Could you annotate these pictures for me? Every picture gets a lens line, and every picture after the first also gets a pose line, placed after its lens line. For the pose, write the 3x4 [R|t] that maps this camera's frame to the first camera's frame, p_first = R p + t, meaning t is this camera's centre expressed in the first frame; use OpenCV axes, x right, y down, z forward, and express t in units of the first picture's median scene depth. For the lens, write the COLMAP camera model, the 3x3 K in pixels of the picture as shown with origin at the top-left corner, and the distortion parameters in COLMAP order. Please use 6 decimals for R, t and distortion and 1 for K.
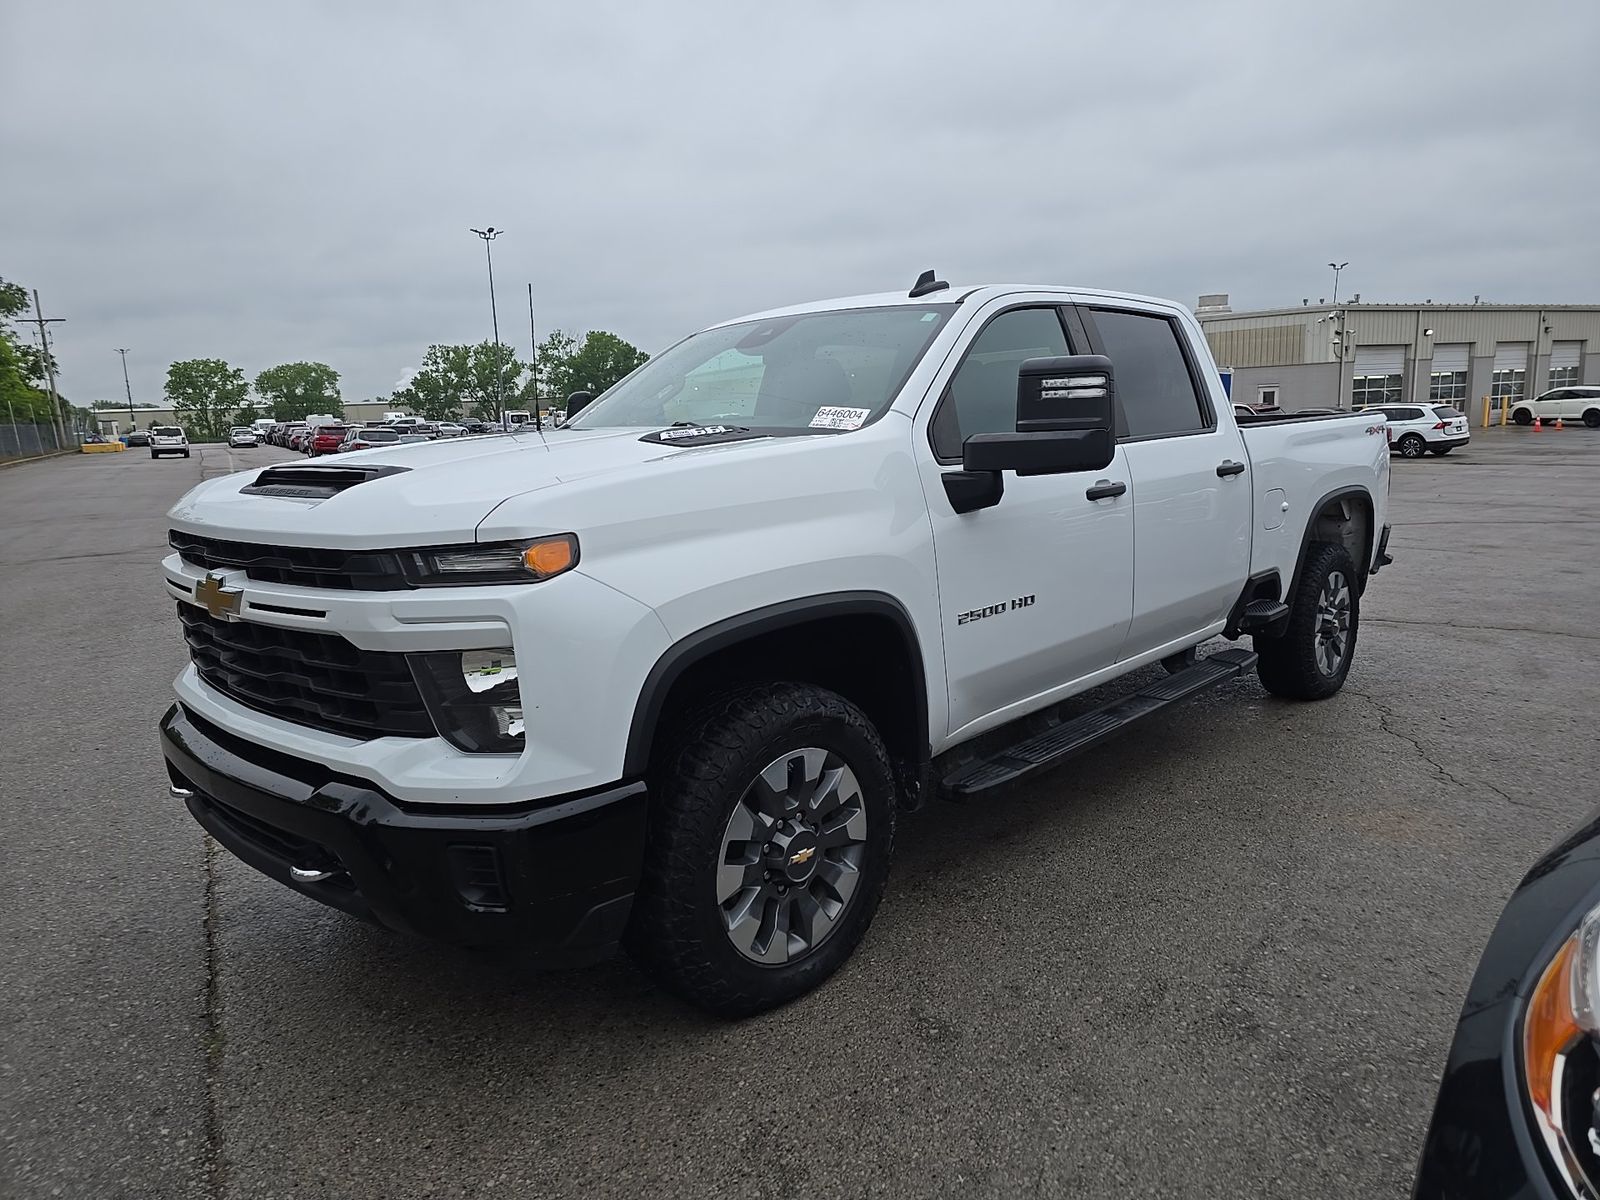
lens RADIAL K [[1074.0, 0, 827.2], [0, 1074.0, 593.4], [0, 0, 1]] dist [0.010109, -0.000424]
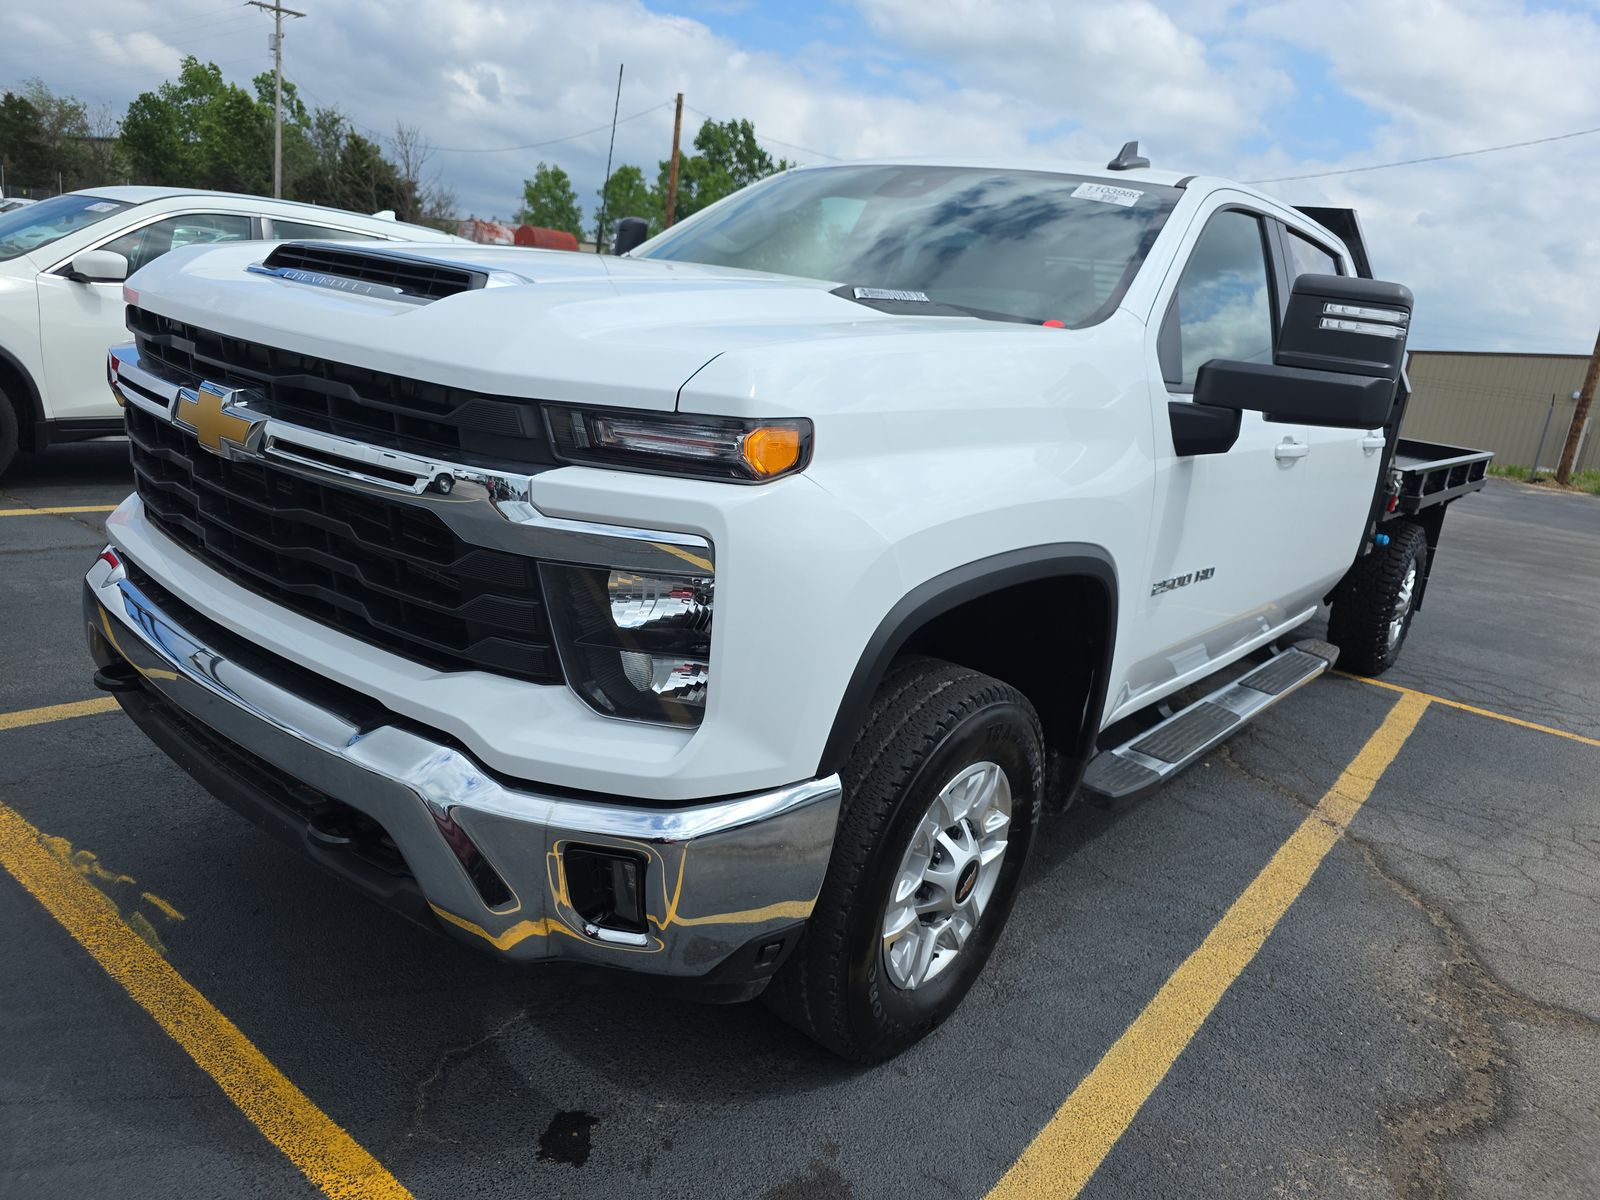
lens RADIAL K [[1069.4, 0, 844.7], [0, 1069.4, 600.0], [0, 0, 1]] dist [0.004680, 0.000632]
pose [[0.983163, 0.138460, 0.119246, -0.208383], [-0.150317, 0.983875, 0.096929, -0.009329], [-0.103902, -0.113222, 0.988122, 0.242620]]
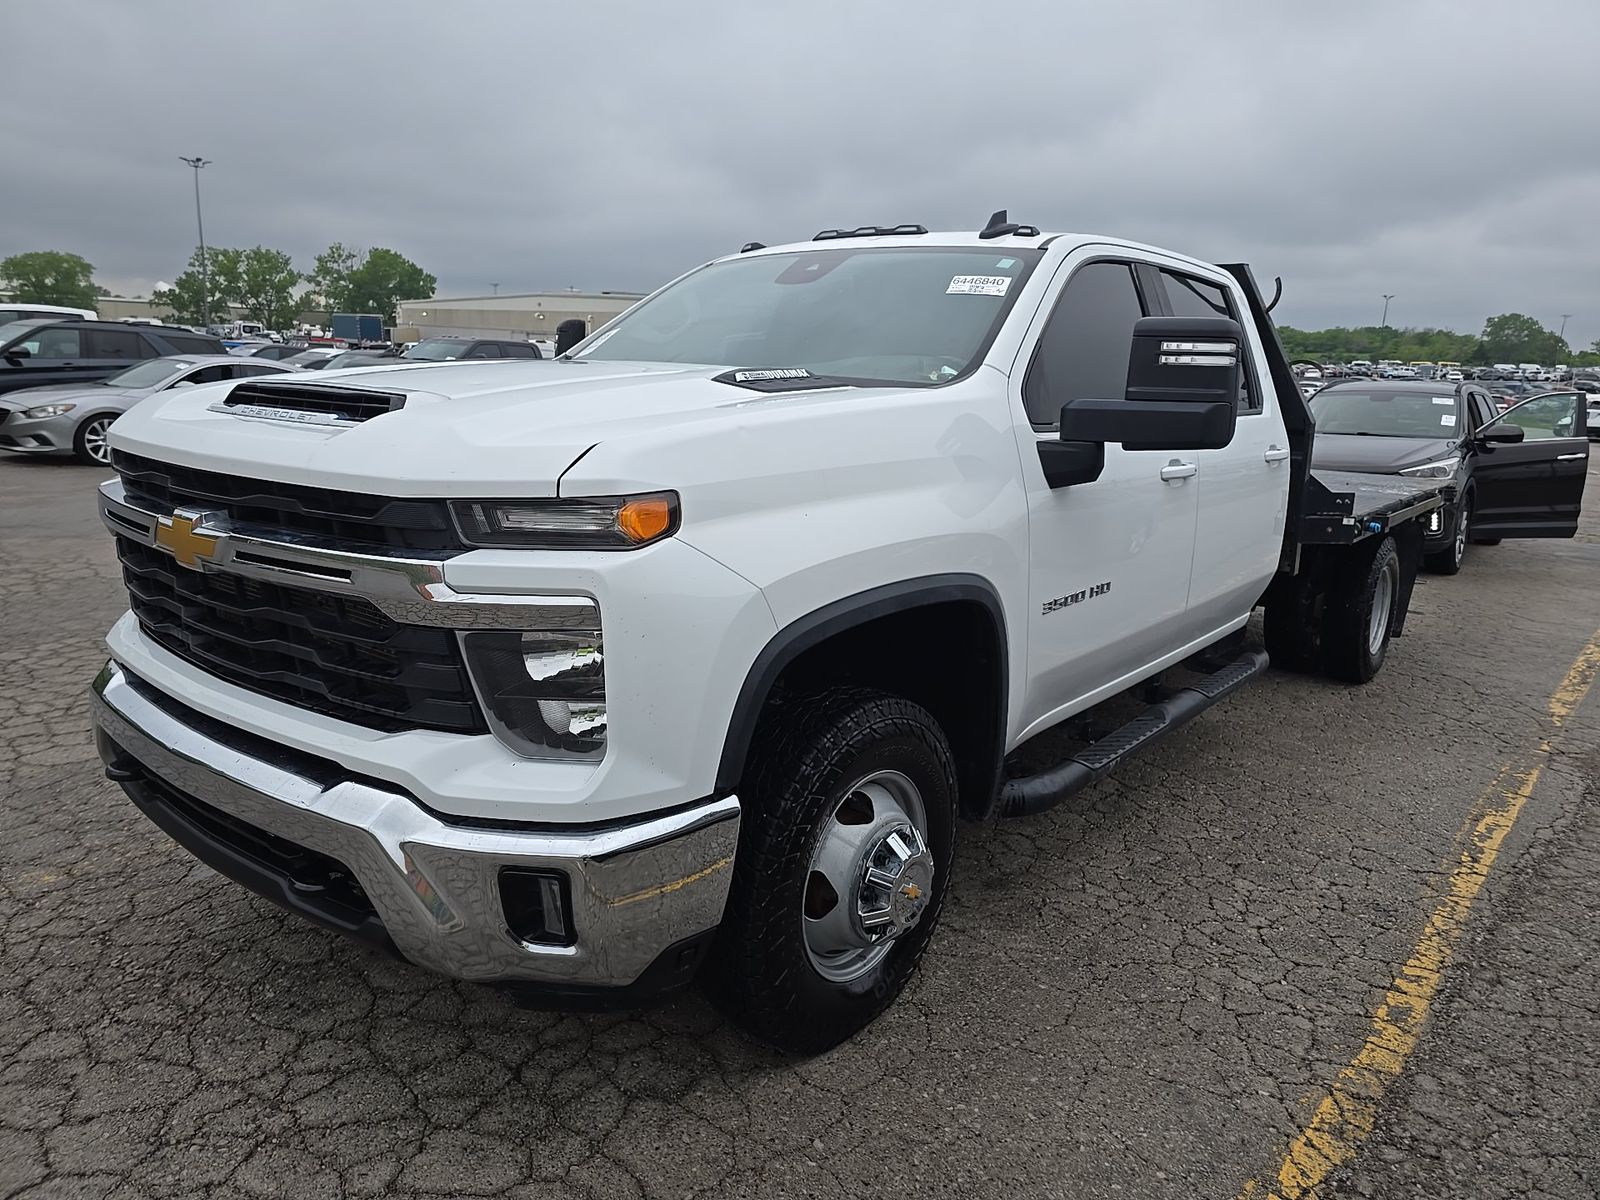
lens RADIAL K [[1074.0, 0, 827.2], [0, 1074.0, 593.4], [0, 0, 1]] dist [0.010109, -0.000424]
pose [[0.994670, 0.051358, 0.089407, -0.142087], [-0.055030, 0.997719, 0.039101, -0.012921], [-0.087194, -0.043813, 0.995227, 0.138992]]
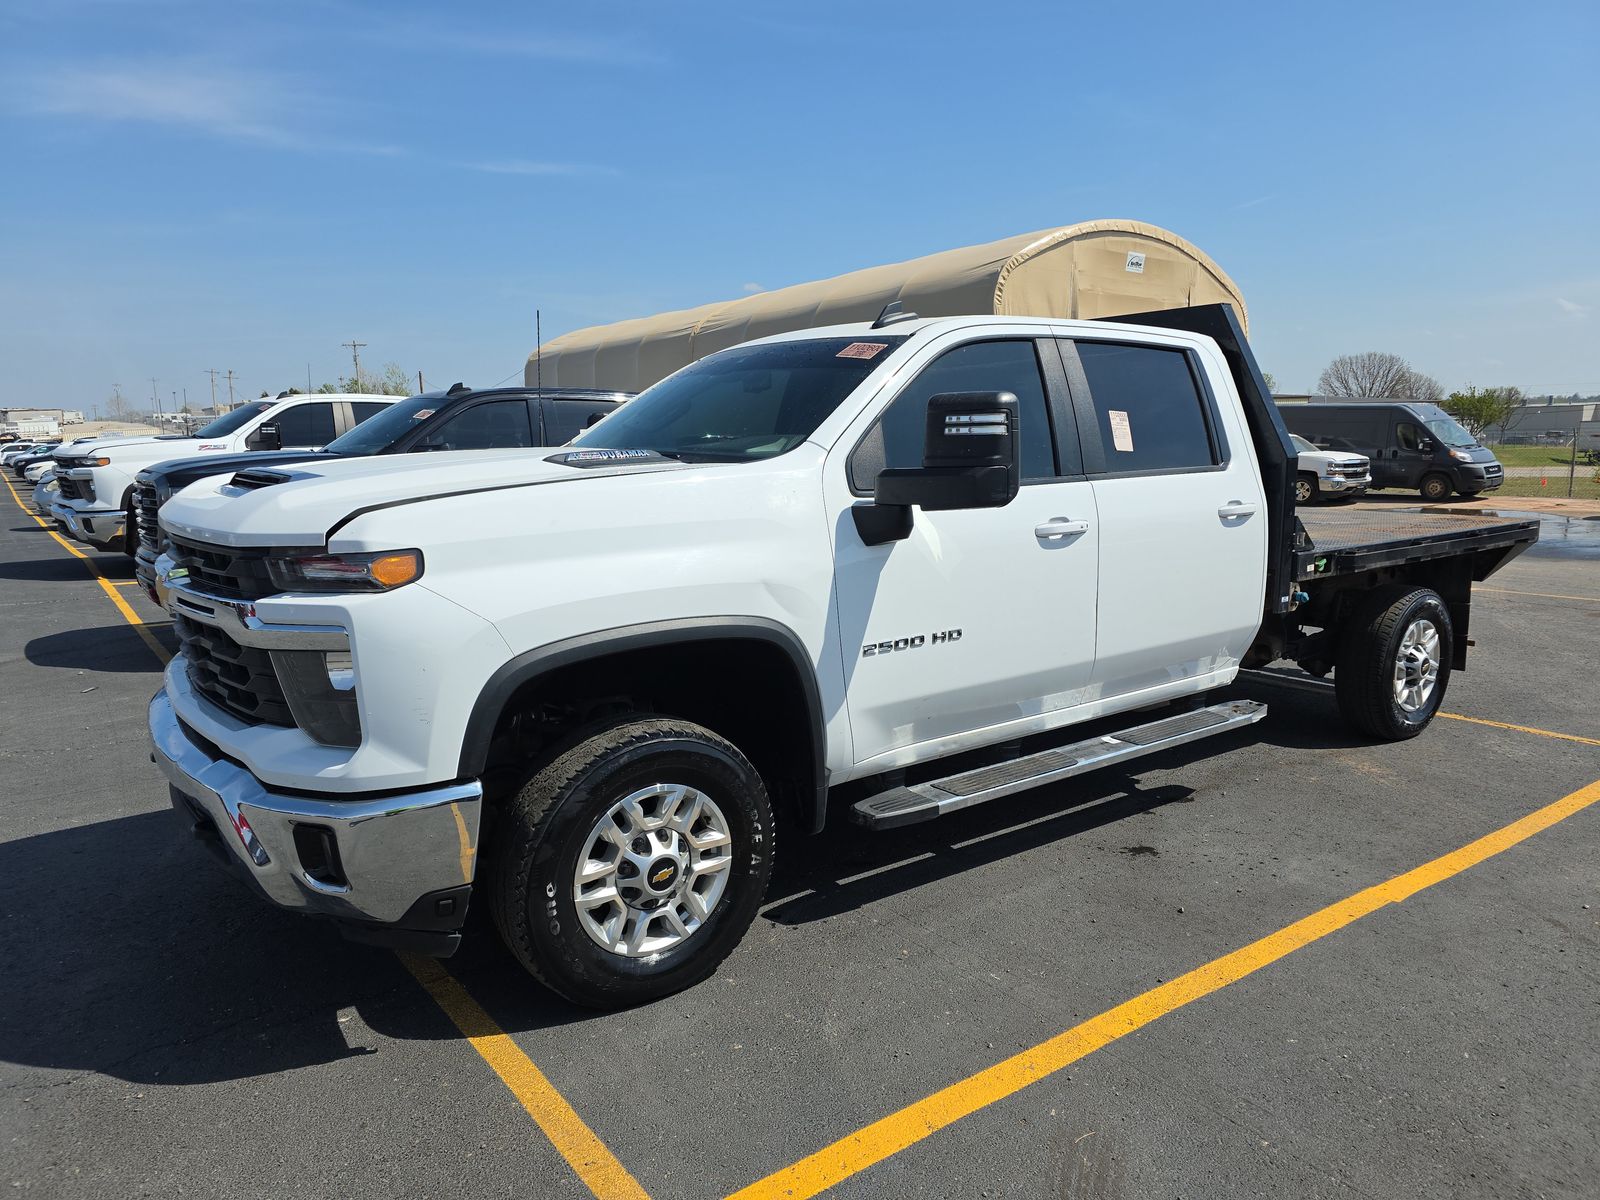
lens RADIAL K [[1074.0, 0, 827.2], [0, 1074.0, 593.4], [0, 0, 1]] dist [0.010109, -0.000424]
pose [[0.985729, 0.053517, -0.159606, 0.259799], [-0.055774, 0.998396, -0.009686, -0.017612], [0.158832, 0.018450, 0.987133, -0.003712]]
